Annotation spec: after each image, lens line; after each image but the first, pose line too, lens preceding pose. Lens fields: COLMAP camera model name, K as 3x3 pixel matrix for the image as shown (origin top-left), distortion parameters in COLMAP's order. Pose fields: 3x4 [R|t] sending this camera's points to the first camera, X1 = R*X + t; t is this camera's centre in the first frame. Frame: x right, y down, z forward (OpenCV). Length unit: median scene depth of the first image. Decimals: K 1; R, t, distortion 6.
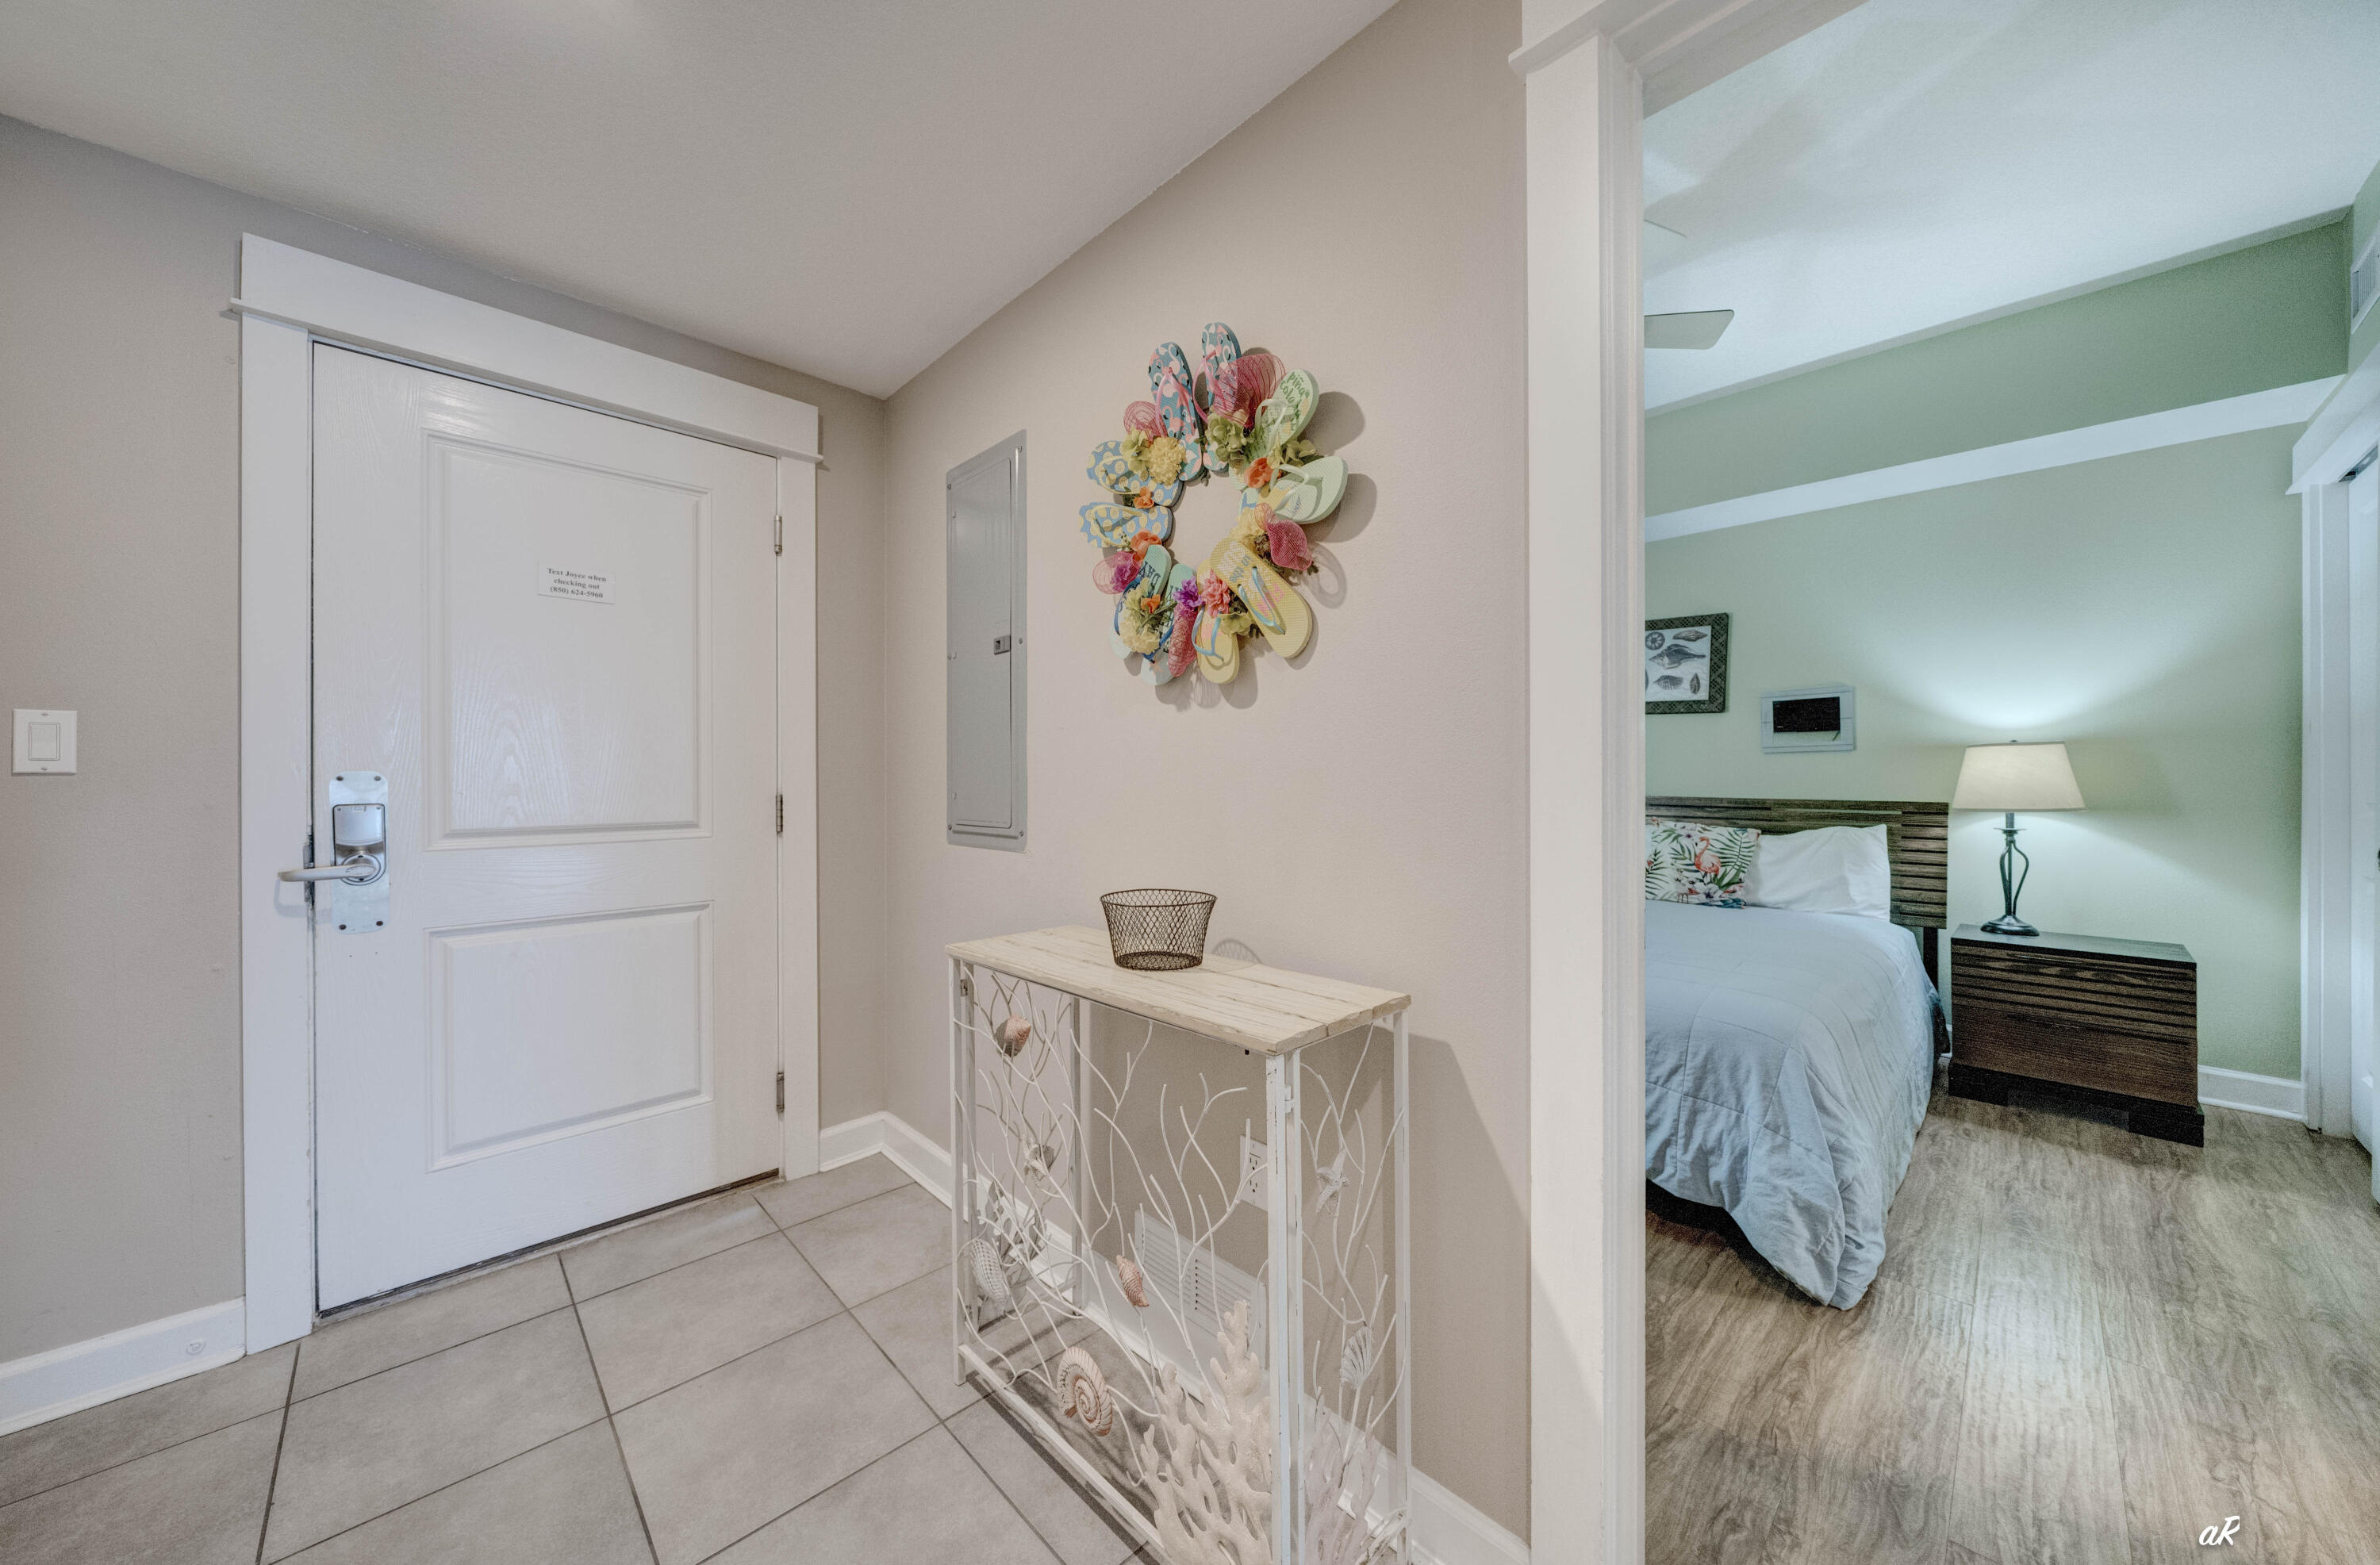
lens RADIAL K [[828.6, 0, 1182.7], [0, 828.6, 785.0], [0, 0, 1]] dist [-0.004795, -0.000473]
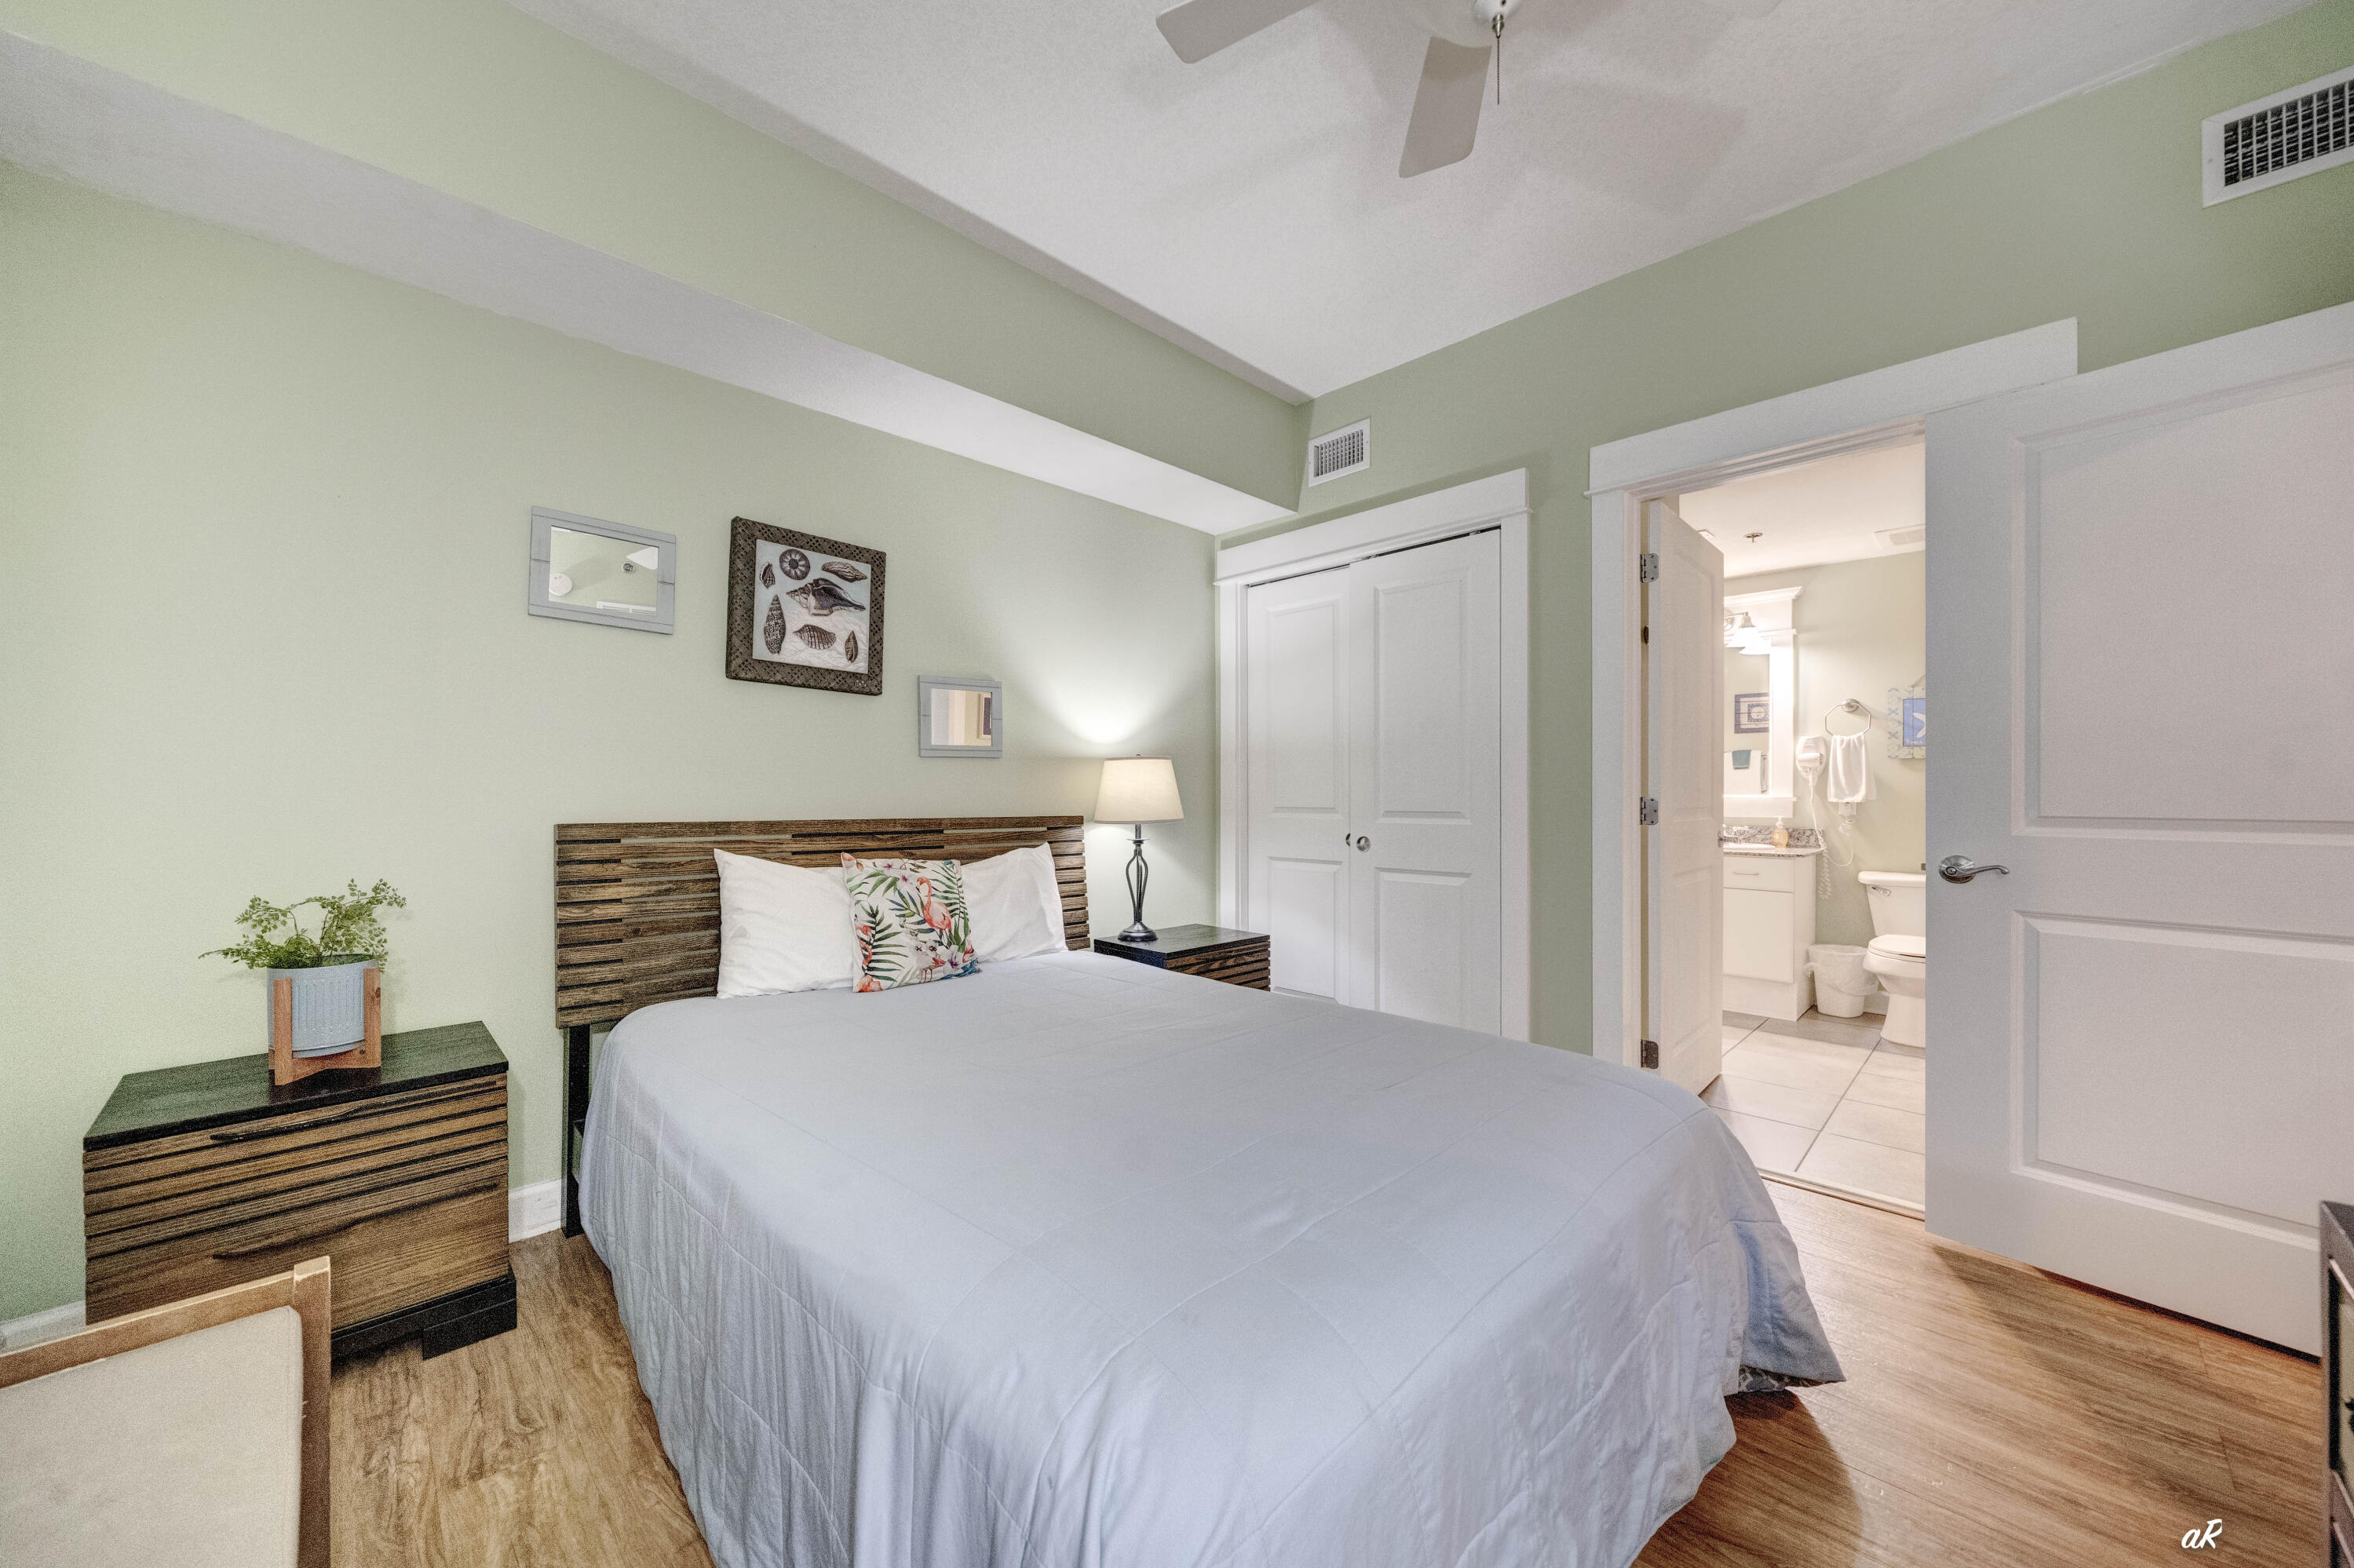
lens RADIAL K [[864.1, 0, 1179.4], [0, 864.1, 786.5], [0, 0, 1]] dist [-0.007137, 0.000271]
pose [[-0.016995, 0.004411, 0.999846, -0.083905], [0.008178, 0.999957, -0.004272, -0.007503], [-0.999822, 0.008104, -0.017031, 0.893990]]
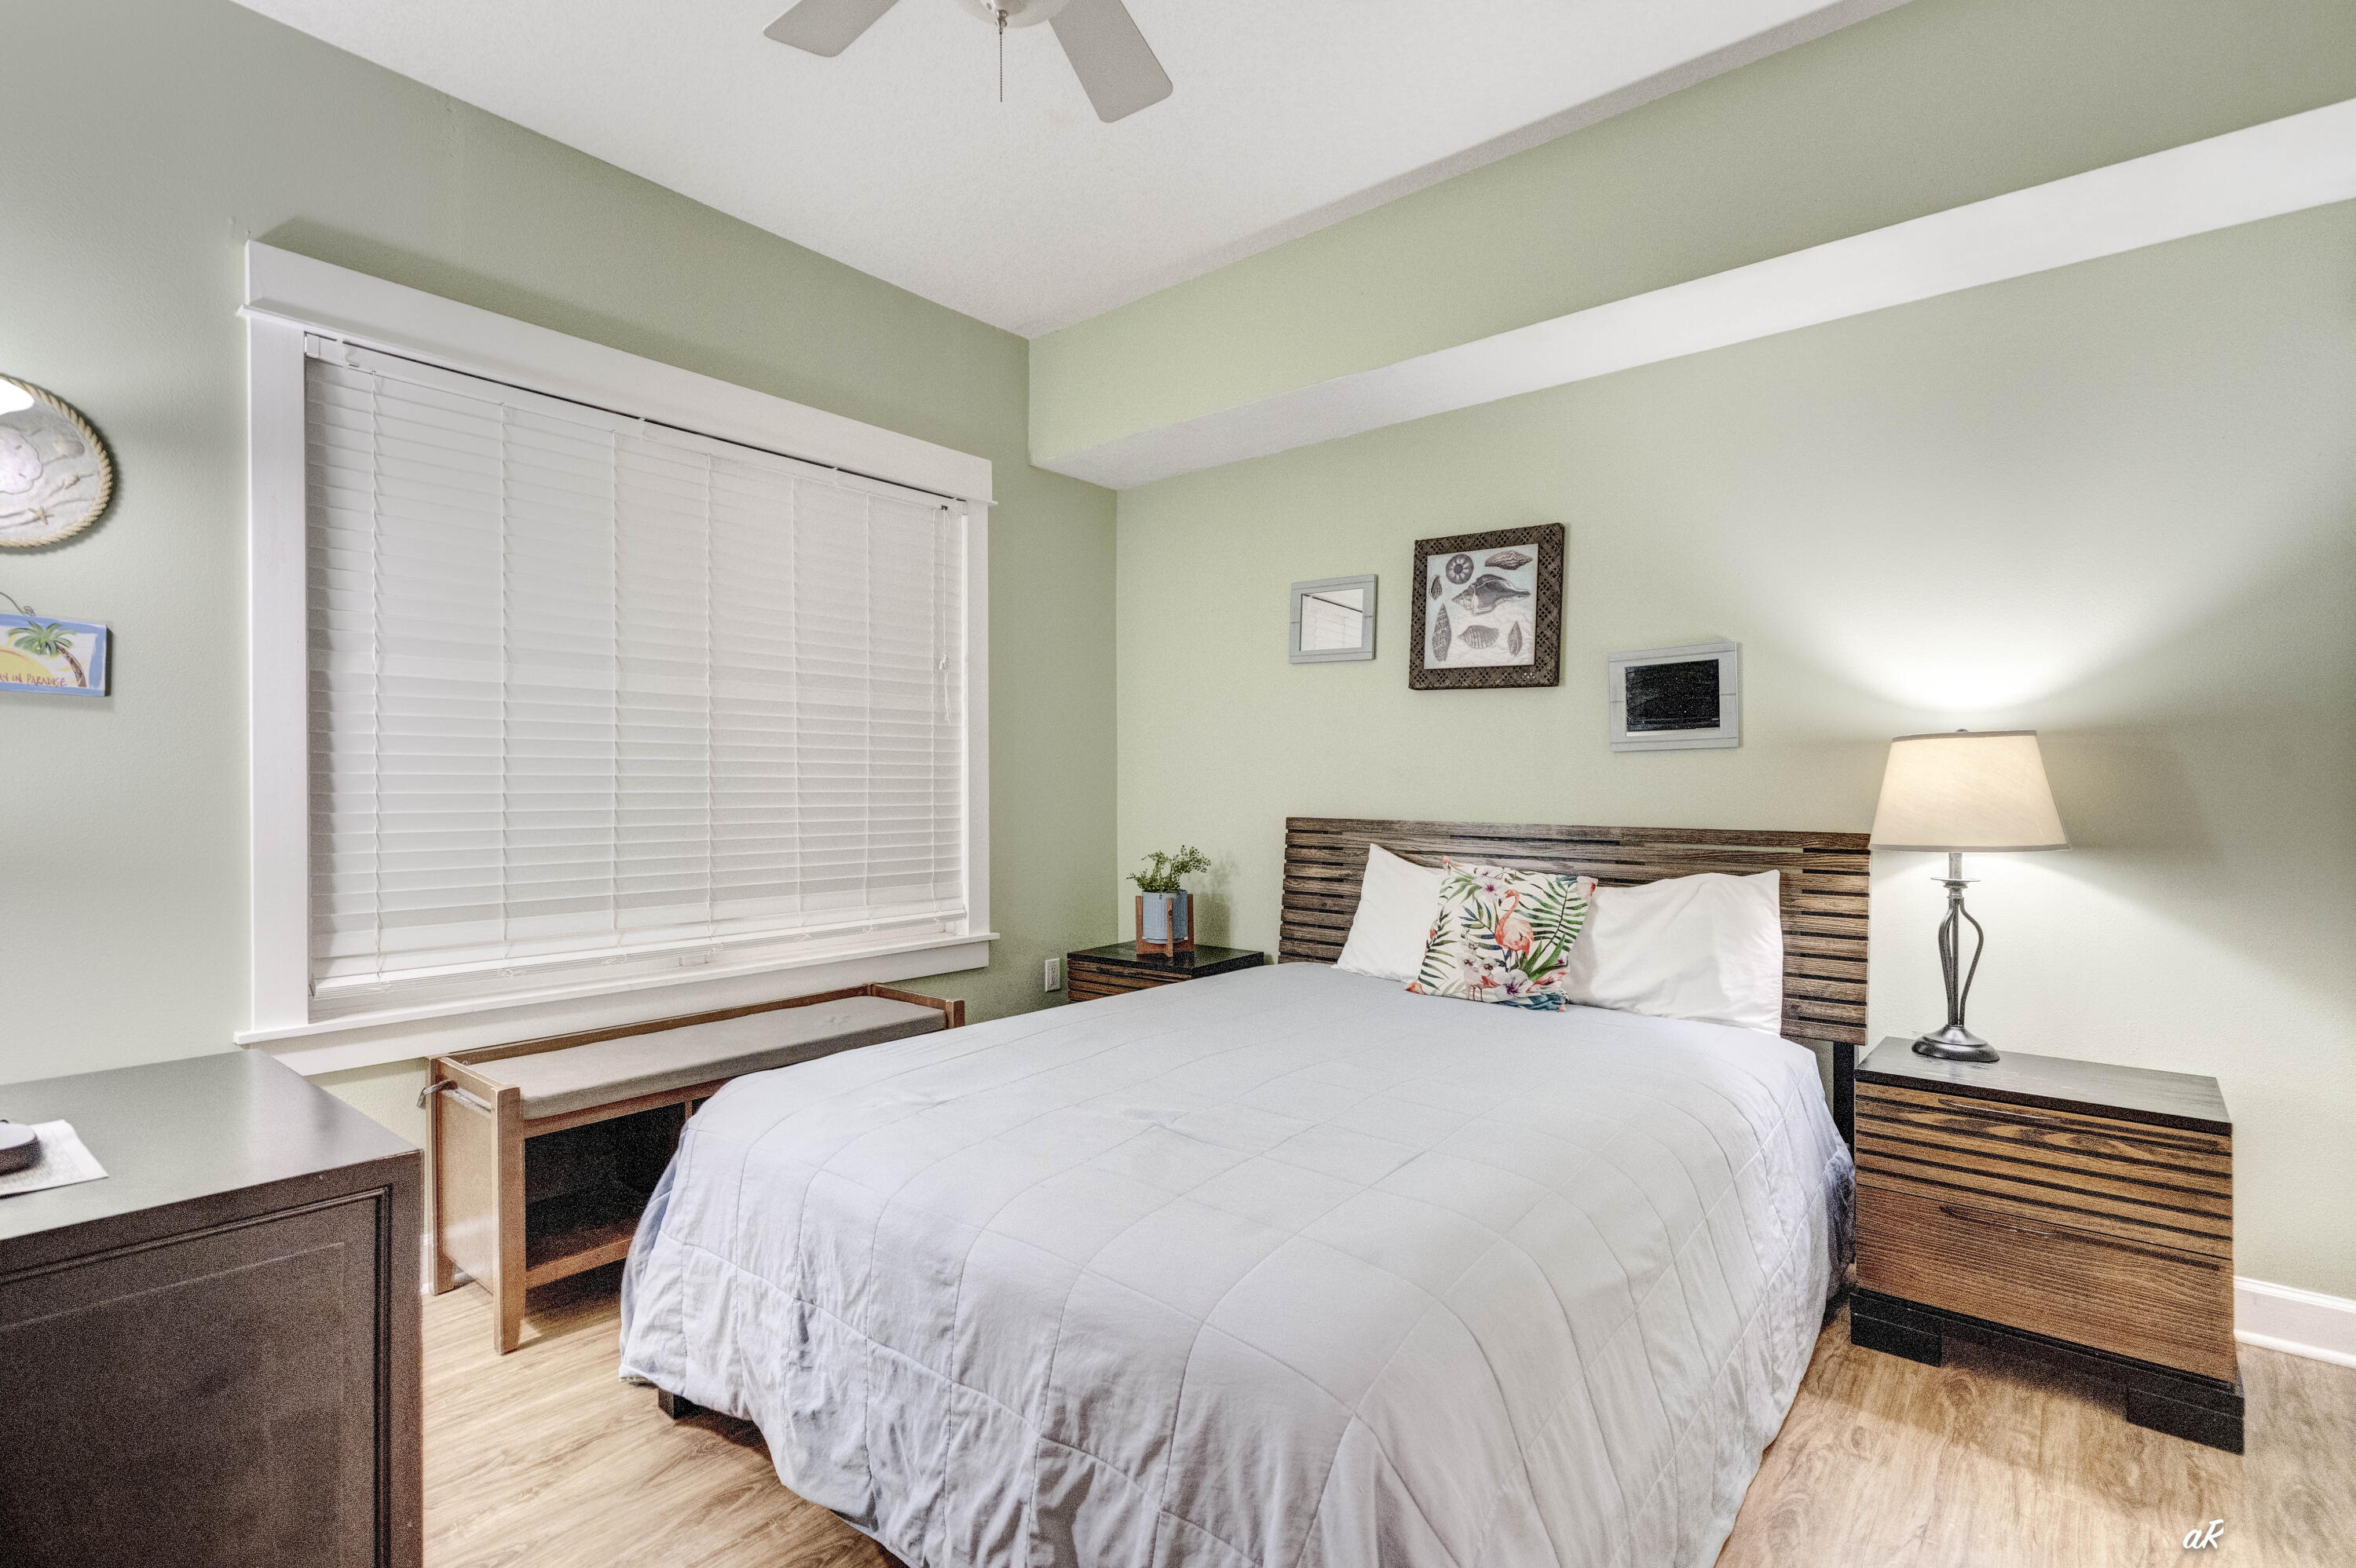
lens RADIAL K [[1097.0, 0, 1184.9], [0, 1097.0, 801.9], [0, 0, 1]] dist [-0.001046, 0.000067]
pose [[0.993998, 0.002194, 0.109373, 0.341564], [-0.002196, 0.999998, -0.000101, -0.000890], [-0.109372, -0.000140, 0.994001, 0.258749]]
